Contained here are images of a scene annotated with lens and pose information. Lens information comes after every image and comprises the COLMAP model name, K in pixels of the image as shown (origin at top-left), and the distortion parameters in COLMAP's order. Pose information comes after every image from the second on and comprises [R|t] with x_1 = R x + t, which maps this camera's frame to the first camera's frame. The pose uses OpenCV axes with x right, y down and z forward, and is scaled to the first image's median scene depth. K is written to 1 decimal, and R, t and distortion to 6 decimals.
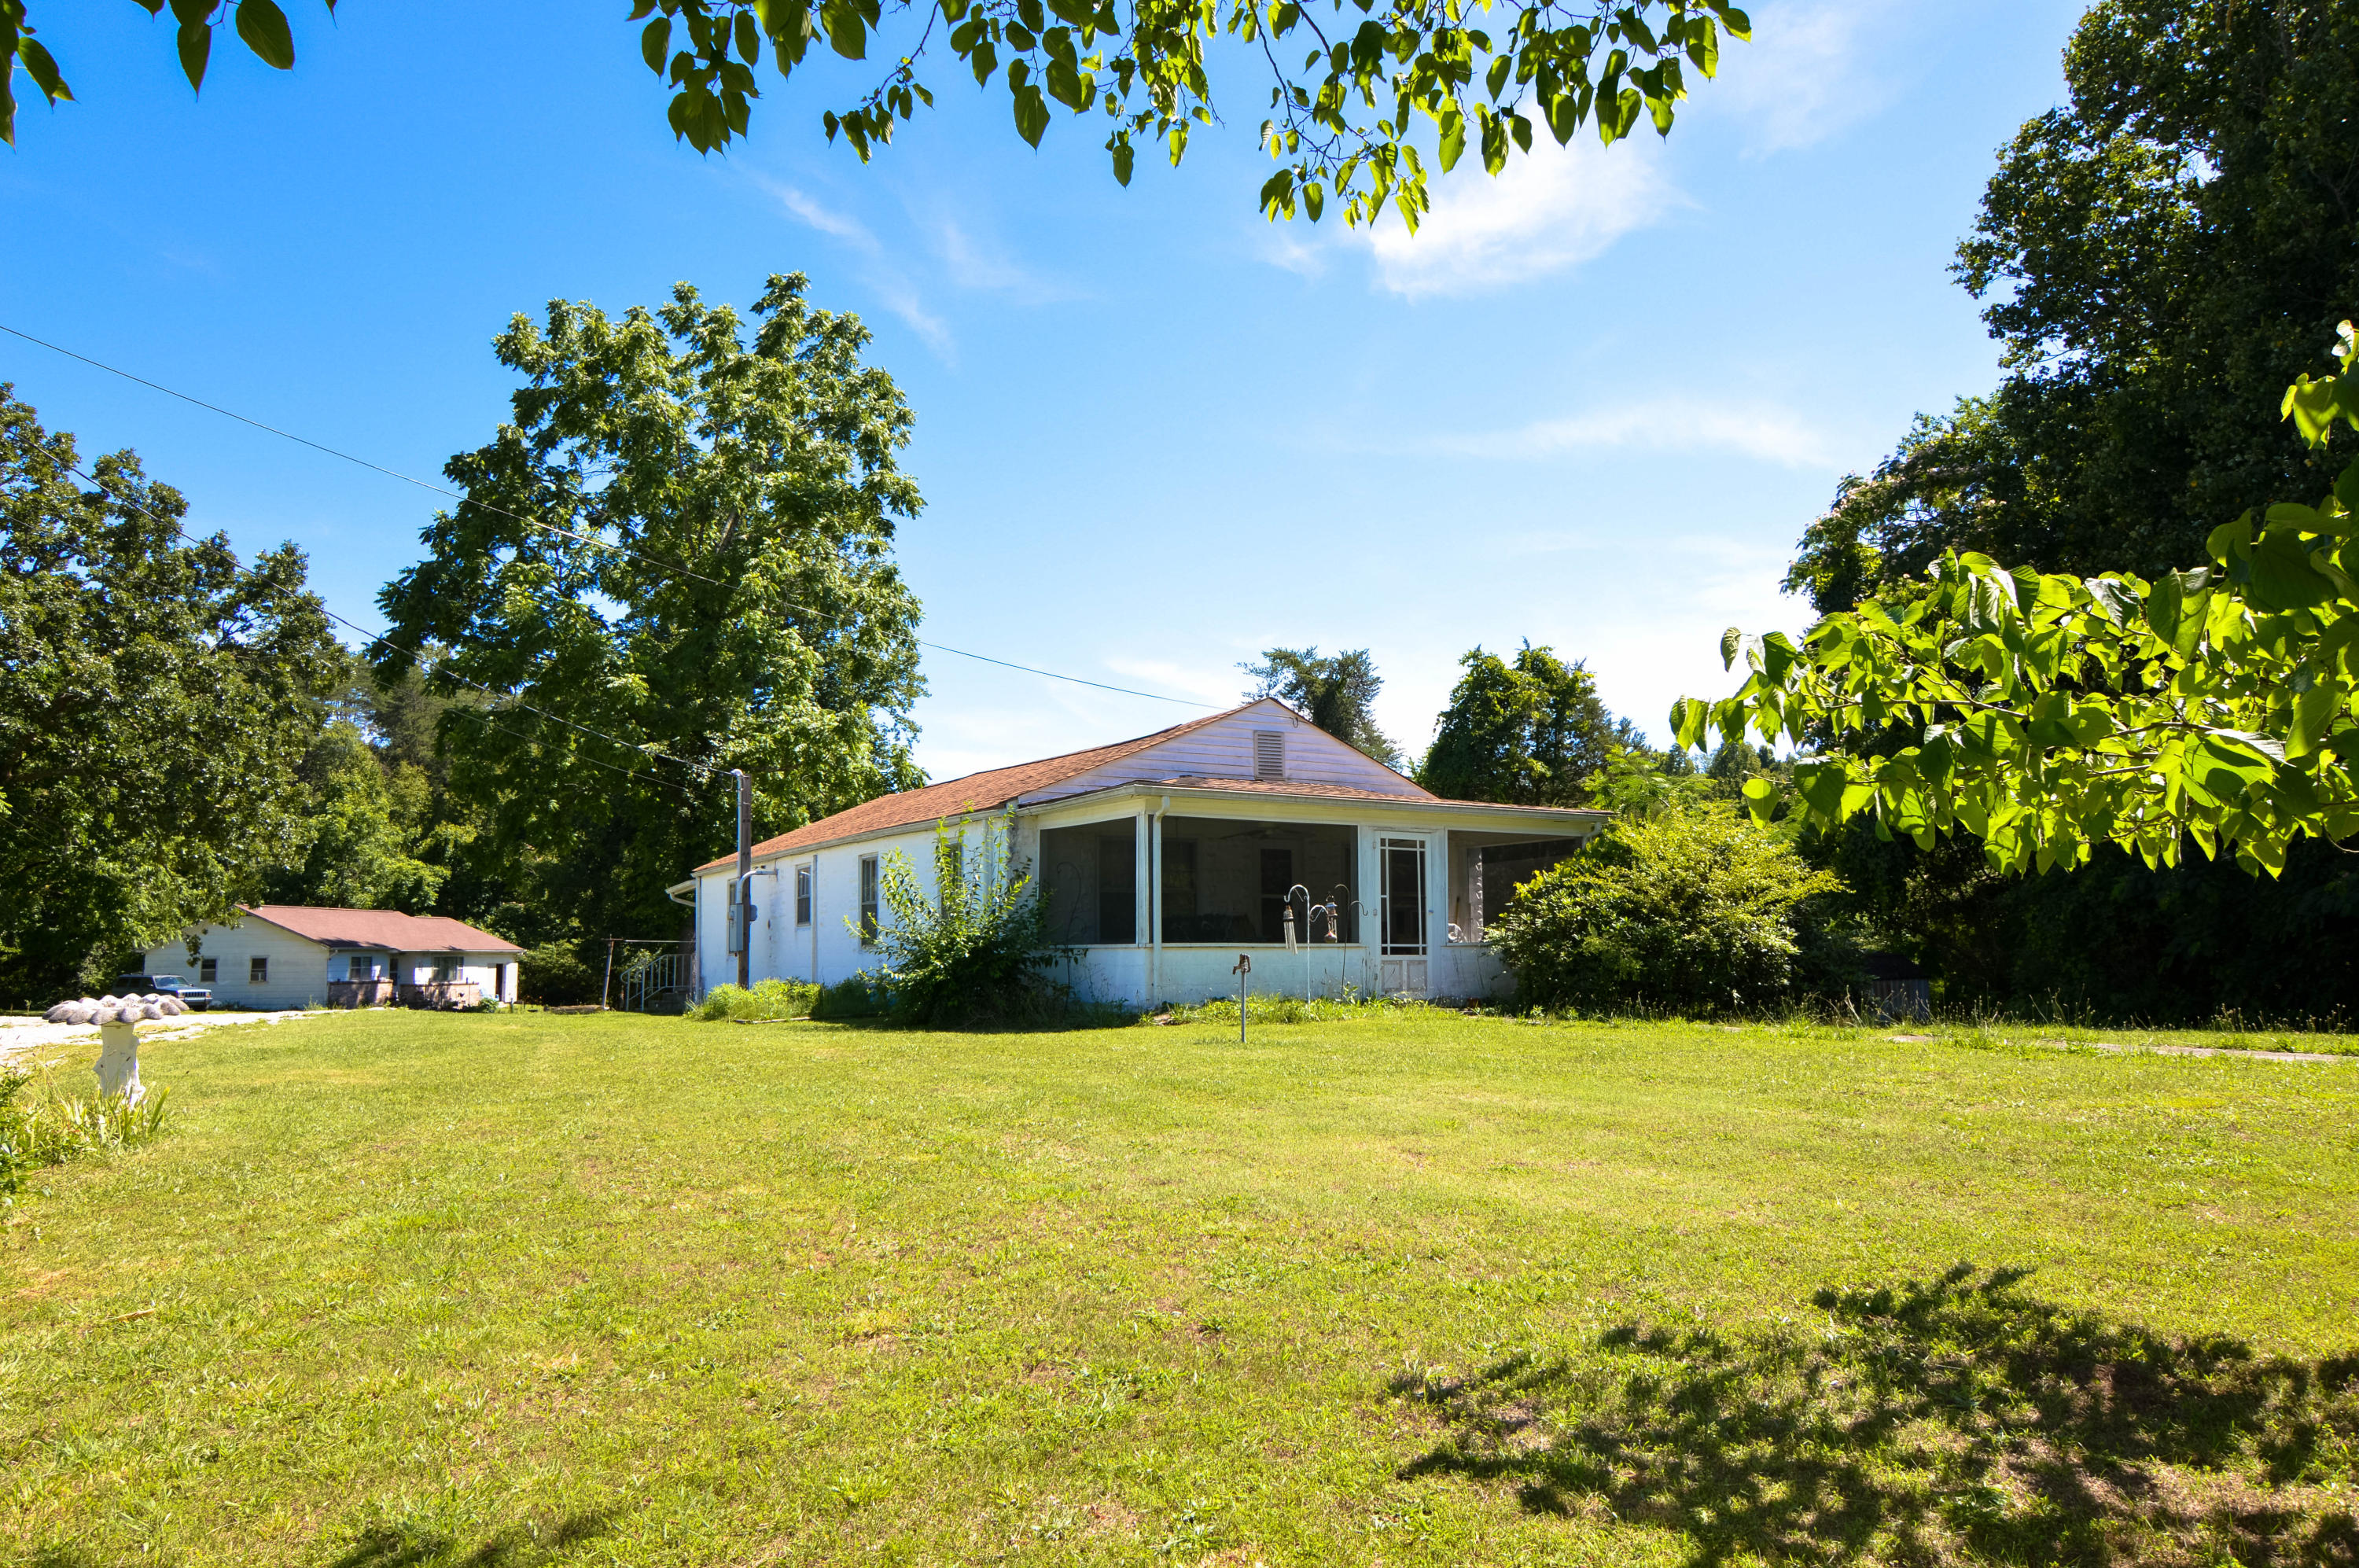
lens RADIAL K [[1498.3, 0, 1178.4], [0, 1498.3, 809.9], [0, 0, 1]] dist [-0.033703, 0.001176]
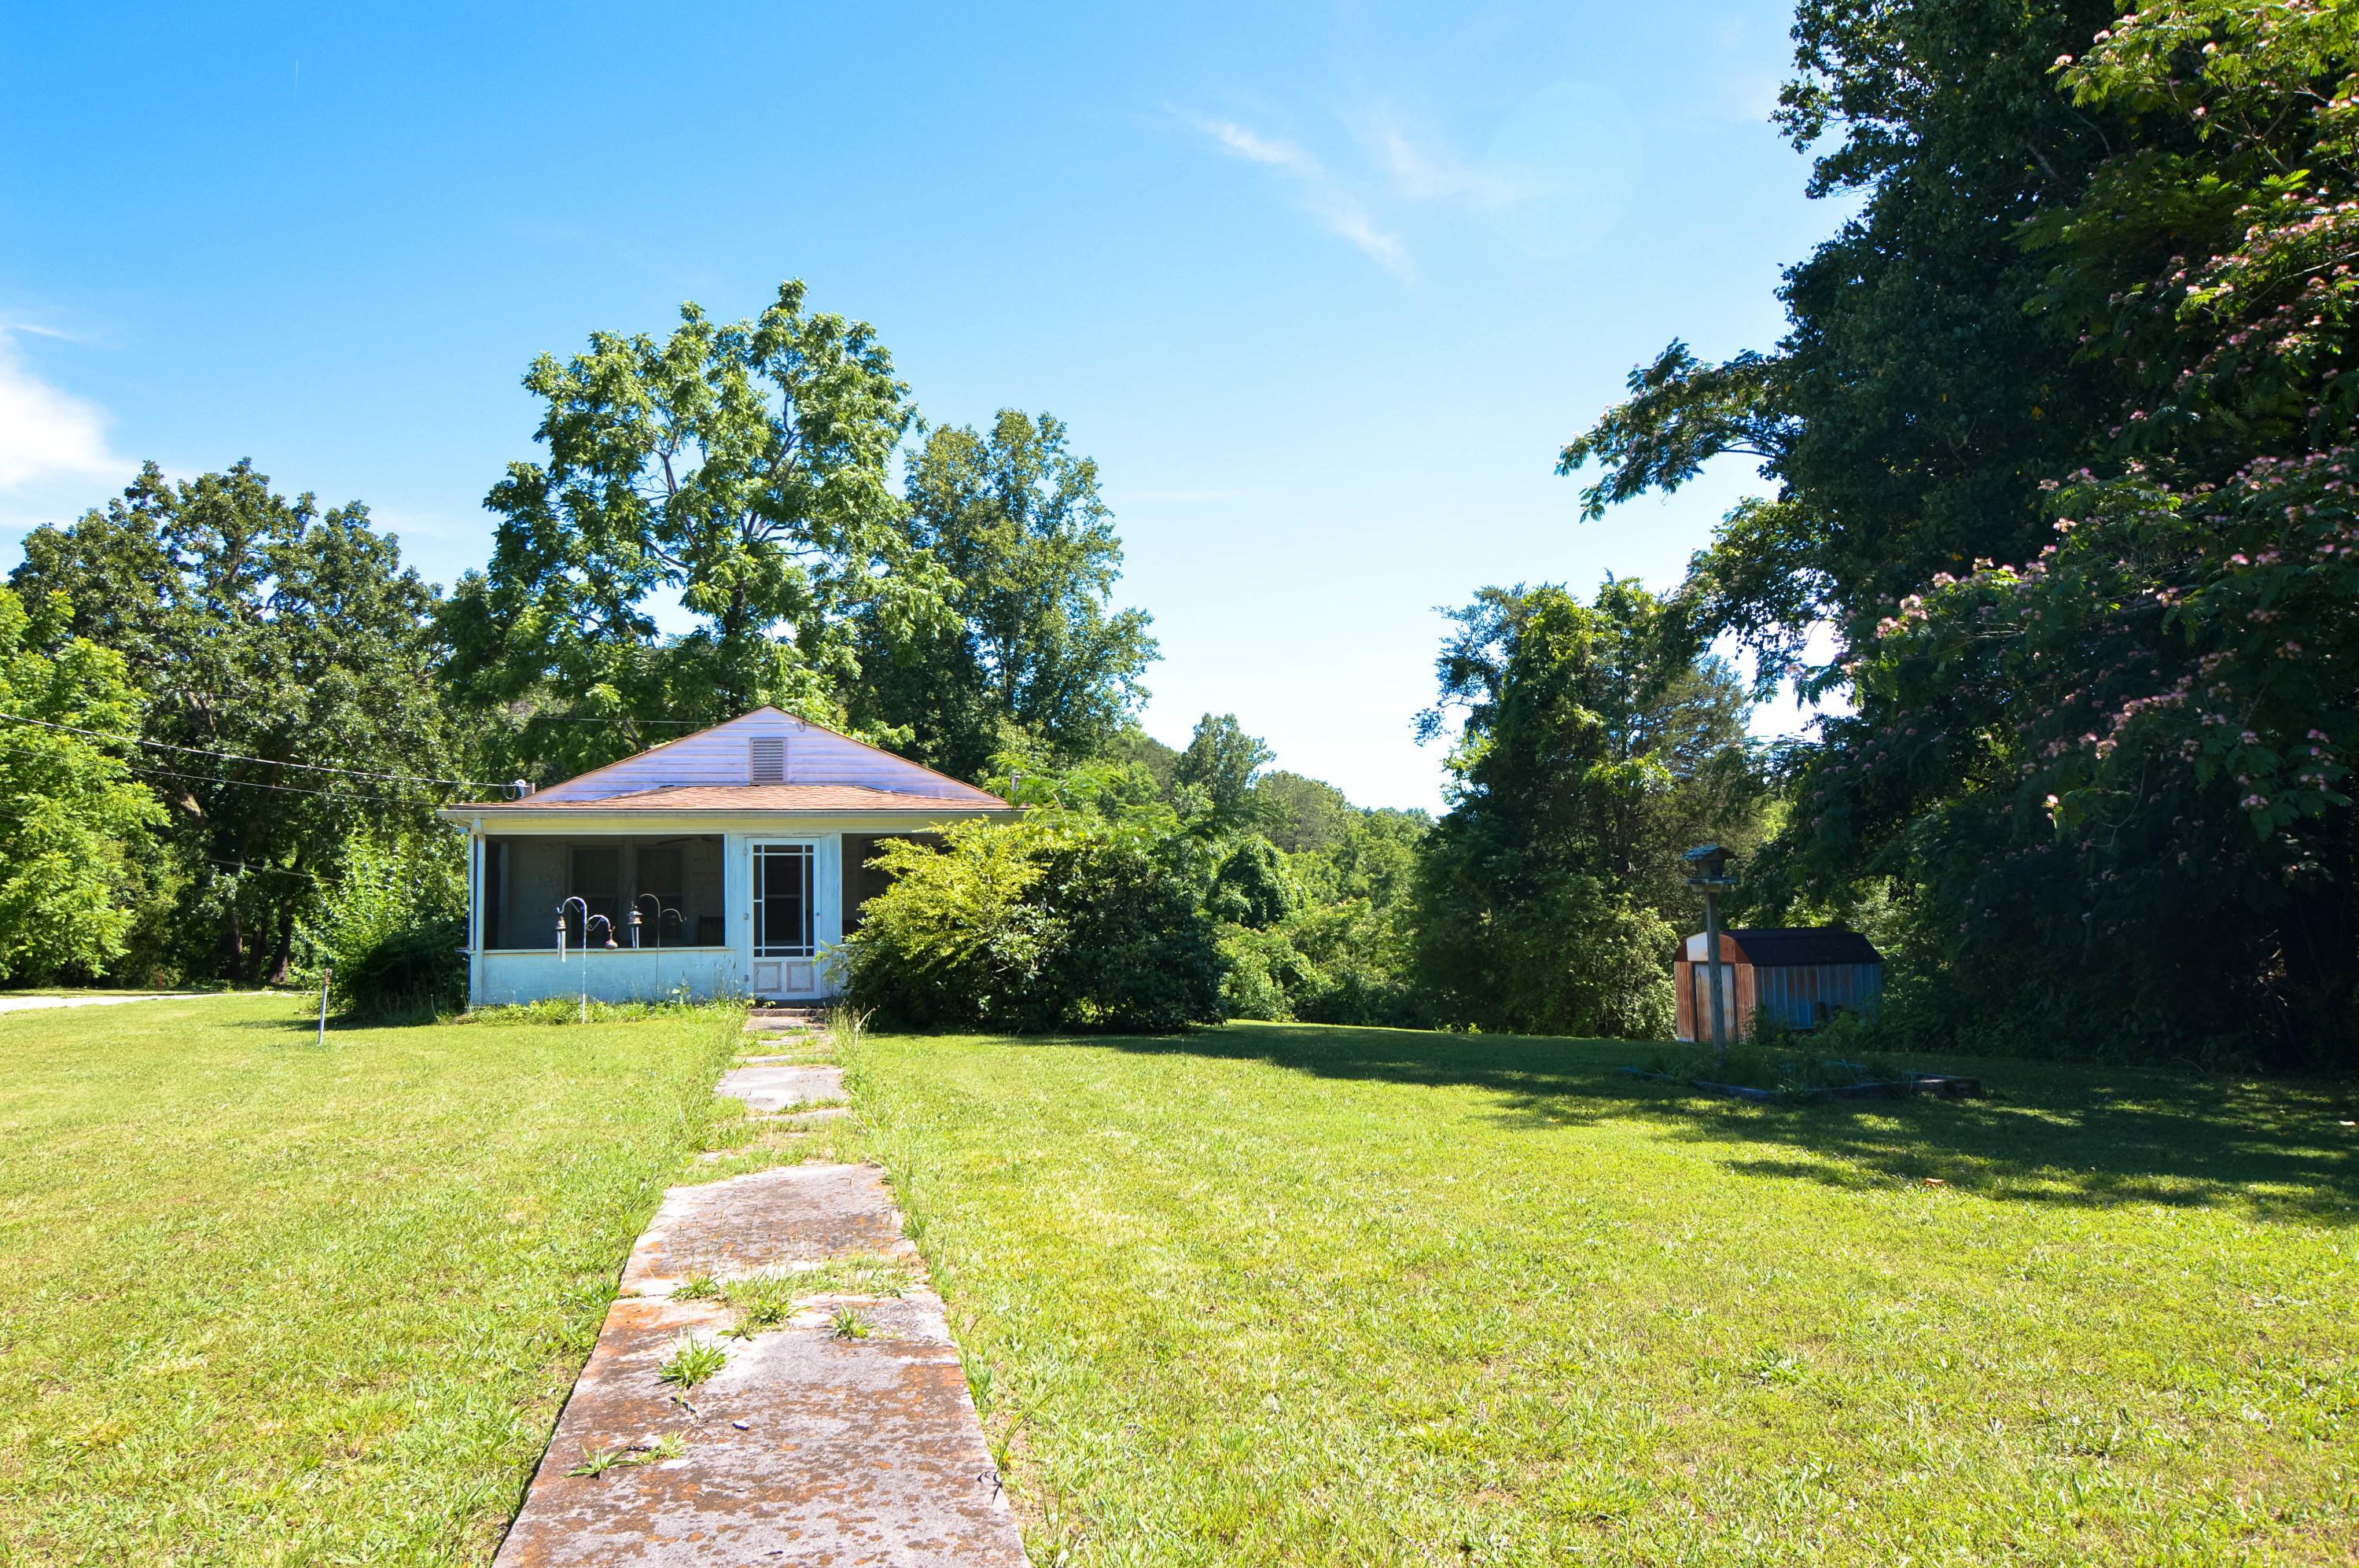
lens RADIAL K [[1604.4, 0, 1171.0], [0, 1604.4, 788.6], [0, 0, 1]] dist [-0.034327, 0.002047]
pose [[0.943288, -0.034348, -0.330194, 1.777096], [0.040982, 0.999073, 0.013147, -0.052471], [0.329437, -0.025933, 0.943821, 0.110010]]
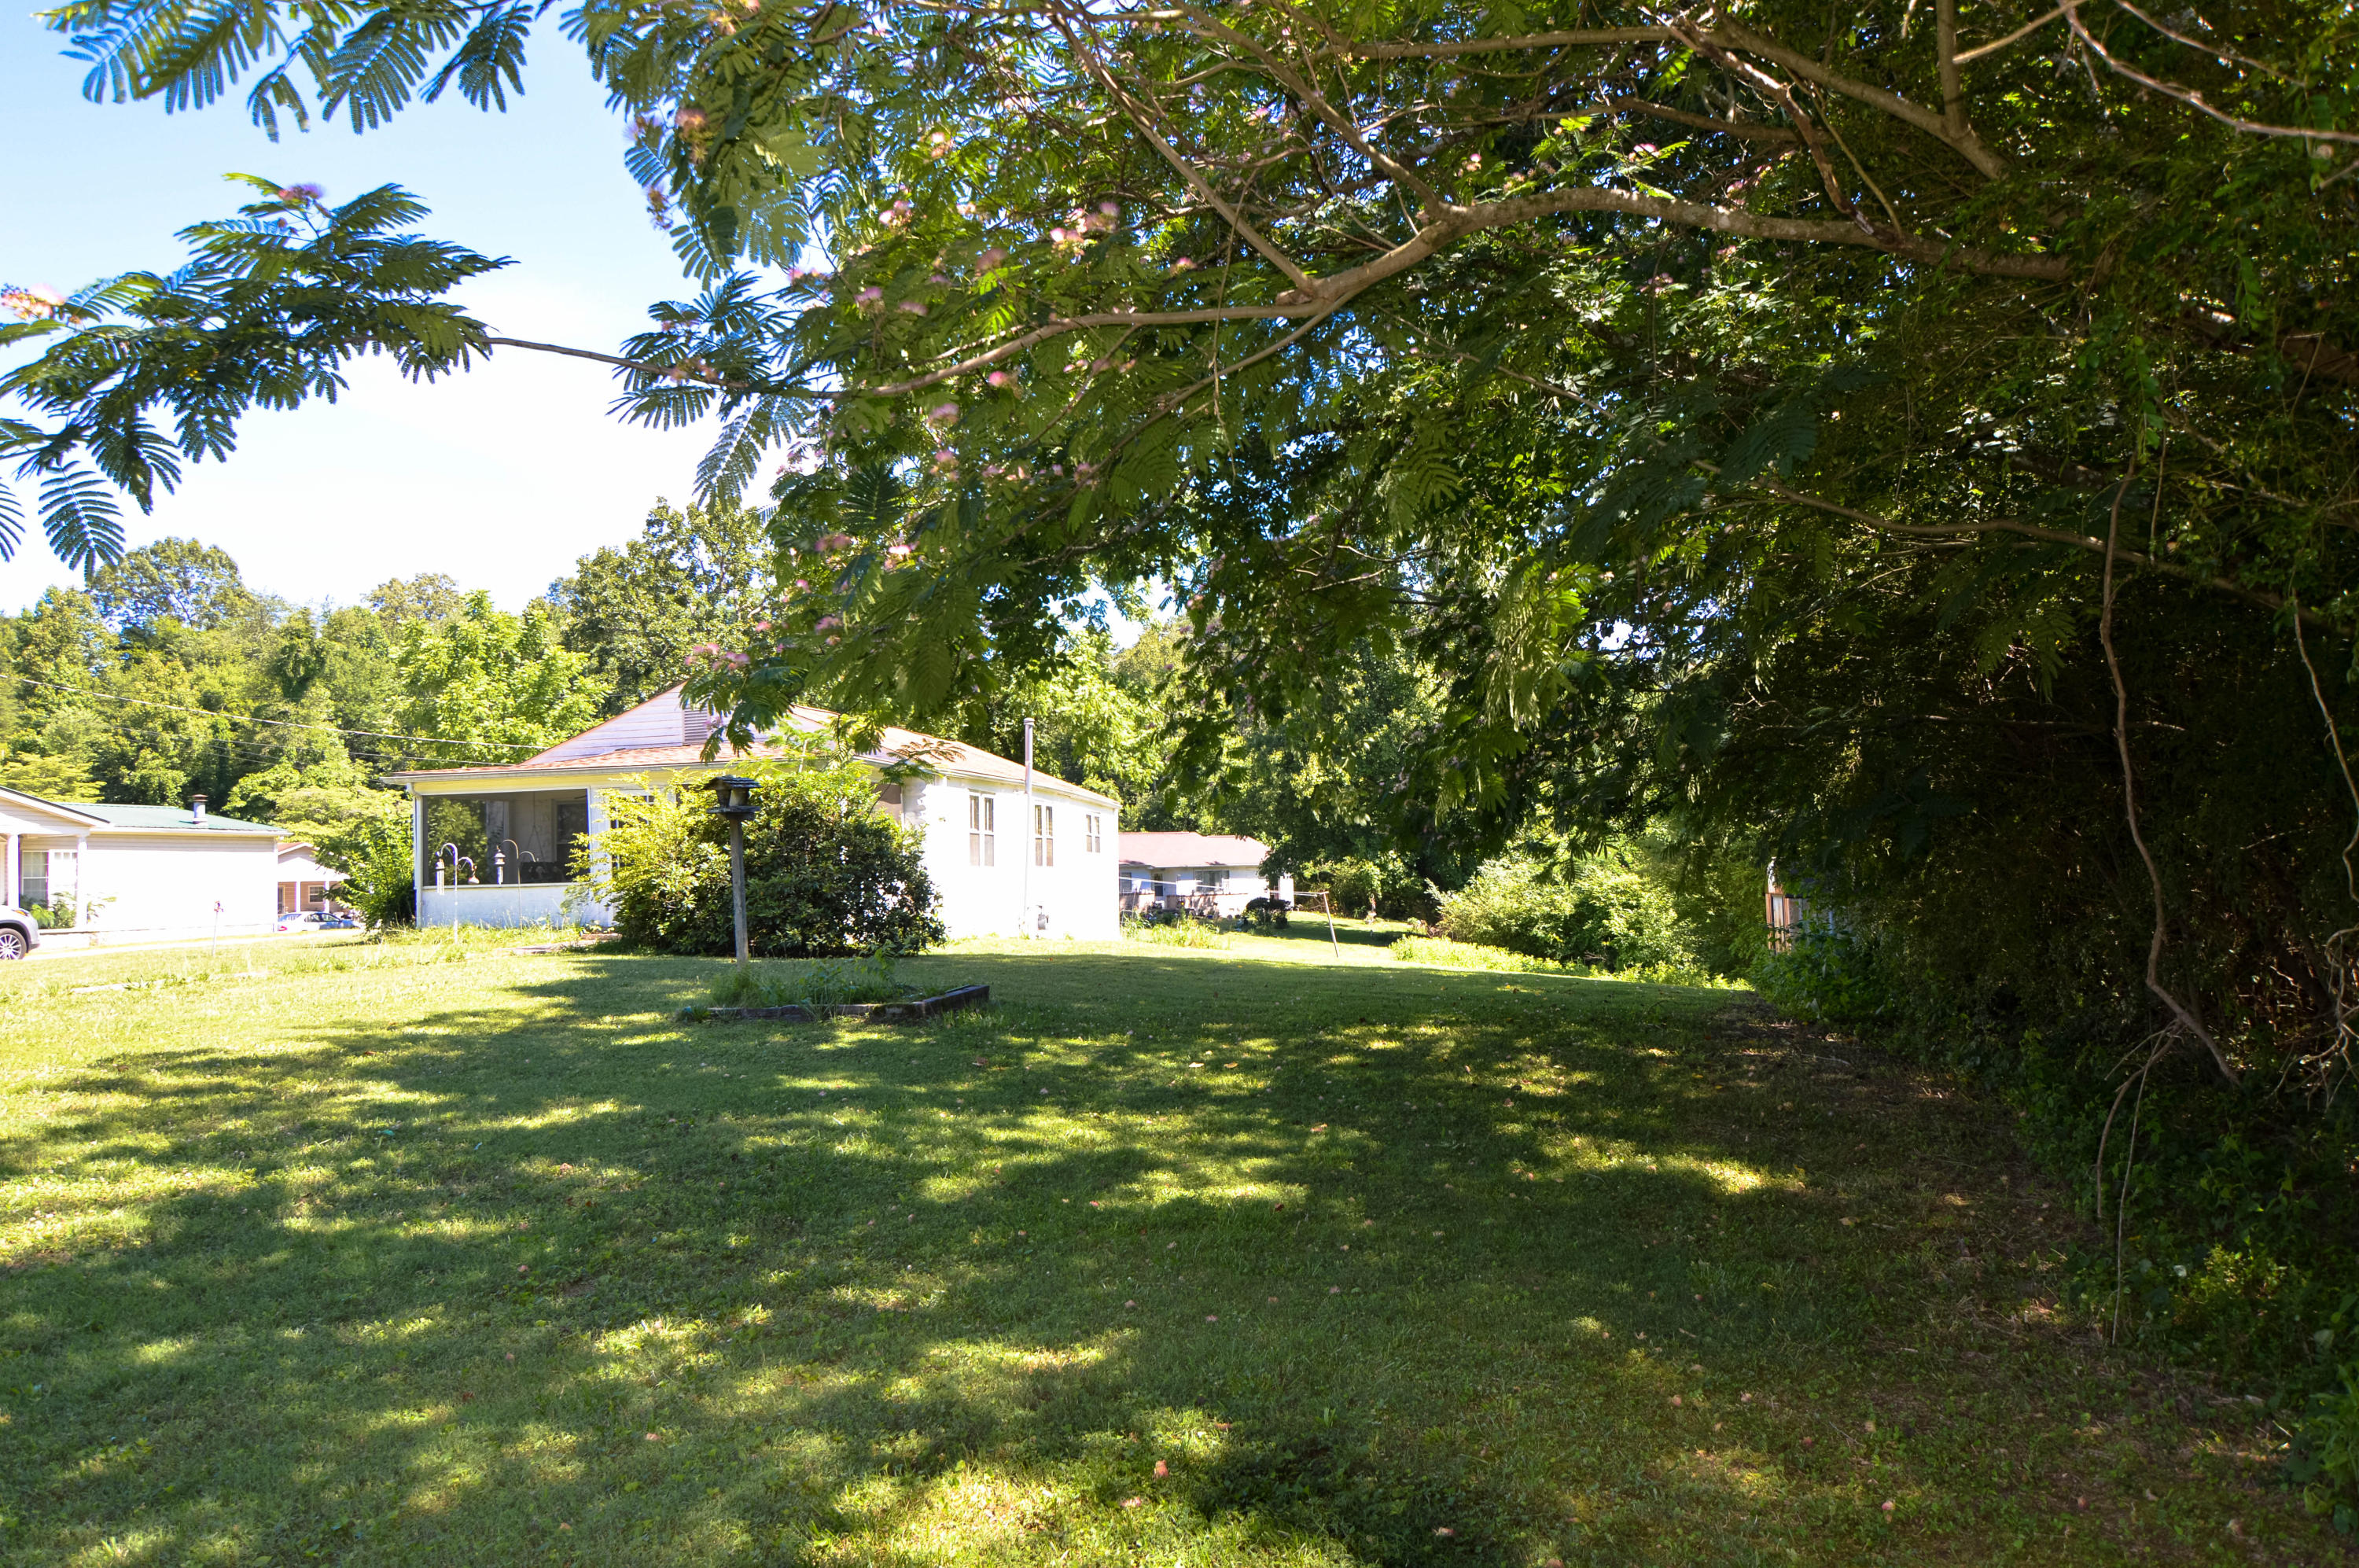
lens RADIAL K [[1585.0, 0, 1171.8], [0, 1585.0, 787.6], [0, 0, 1]] dist [-0.032813, -0.000597]
pose [[0.719267, -0.049801, -0.692947, 3.147336], [0.088923, 0.995823, 0.020732, 0.058009], [0.689020, -0.076531, 0.720691, 0.870031]]
